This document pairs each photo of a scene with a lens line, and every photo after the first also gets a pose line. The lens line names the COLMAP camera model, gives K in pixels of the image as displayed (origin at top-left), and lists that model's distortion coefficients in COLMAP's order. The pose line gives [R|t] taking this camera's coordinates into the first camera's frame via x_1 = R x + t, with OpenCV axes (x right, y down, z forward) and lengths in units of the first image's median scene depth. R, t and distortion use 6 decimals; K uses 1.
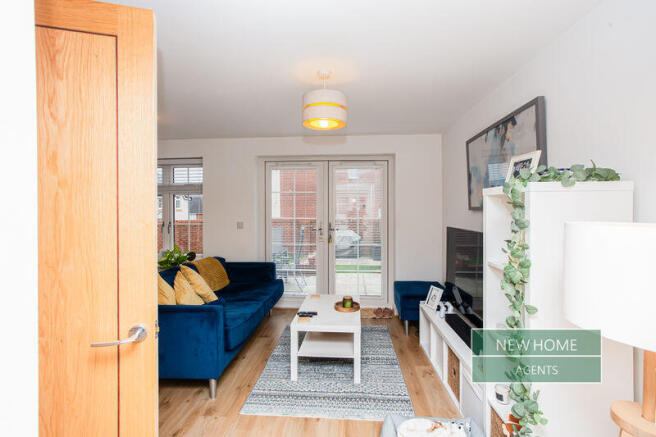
lens RADIAL K [[331.1, 0, 328.7], [0, 331.1, 203.5], [0, 0, 1]] dist [-0.003460, -0.000373]
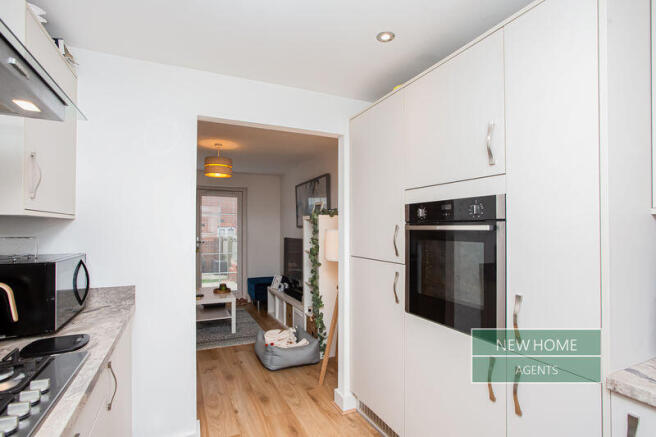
lens RADIAL K [[314.9, 0, 328.0], [0, 314.9, 218.5], [0, 0, 1]] dist [-0.000766, -0.000075]
pose [[0.876971, 0.007611, 0.480483, -0.219496], [-0.000313, 0.999883, -0.015268, 0.000396], [-0.480543, 0.013240, 0.876871, -0.510230]]
